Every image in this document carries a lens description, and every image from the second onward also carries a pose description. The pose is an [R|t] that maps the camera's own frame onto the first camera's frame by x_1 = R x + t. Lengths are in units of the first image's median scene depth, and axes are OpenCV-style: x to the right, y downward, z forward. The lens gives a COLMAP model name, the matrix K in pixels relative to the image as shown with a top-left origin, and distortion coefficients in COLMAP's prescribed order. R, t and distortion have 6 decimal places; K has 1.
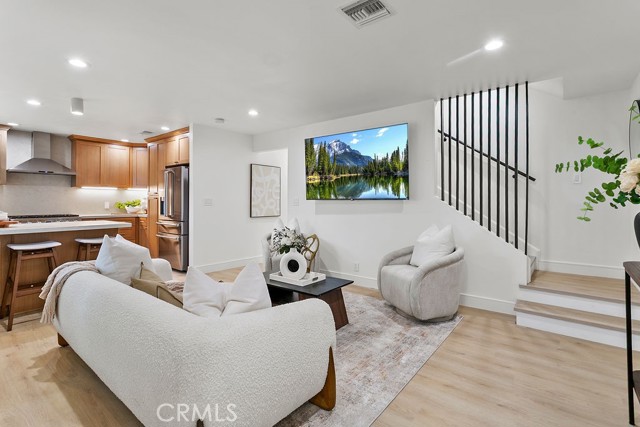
lens RADIAL K [[298.6, 0, 319.1], [0, 298.6, 227.9], [0, 0, 1]] dist [0.000532, 0.000084]
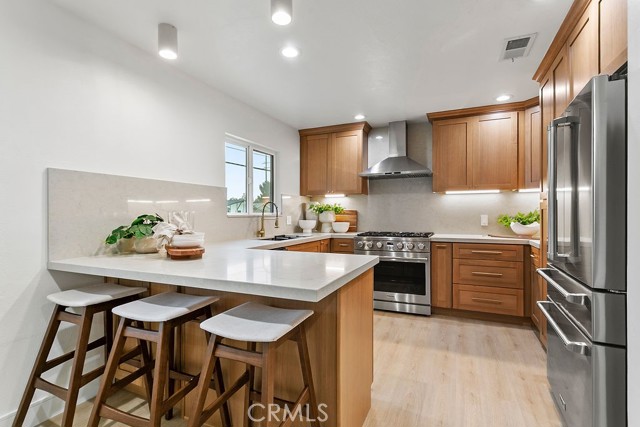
lens RADIAL K [[328.2, 0, 320.0], [0, 328.2, 213.5], [0, 0, 1]] dist [-0.001195, -0.000038]
pose [[0.249431, -0.004816, -0.968381, -0.178700], [-0.083447, 0.996161, -0.026447, -0.050899], [0.964791, 0.087405, 0.248071, 0.590858]]
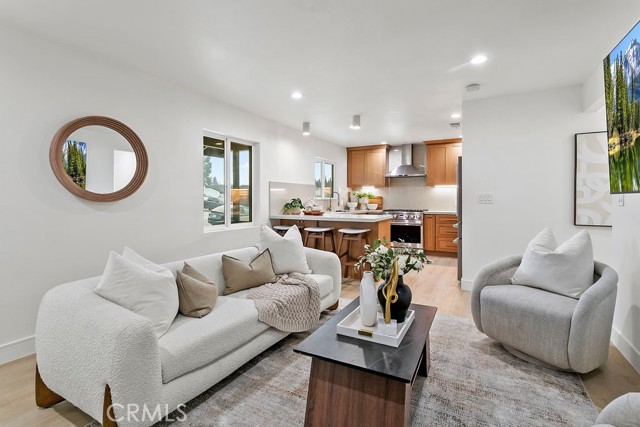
lens RADIAL K [[309.5, 0, 320.4], [0, 309.5, 200.1], [0, 0, 1]] dist [0.001521, 0.000351]
pose [[0.173422, 0.001466, -0.984846, 0.278899], [-0.088397, 0.995986, -0.014083, -0.032413], [0.980872, 0.089500, 0.172856, 0.407478]]
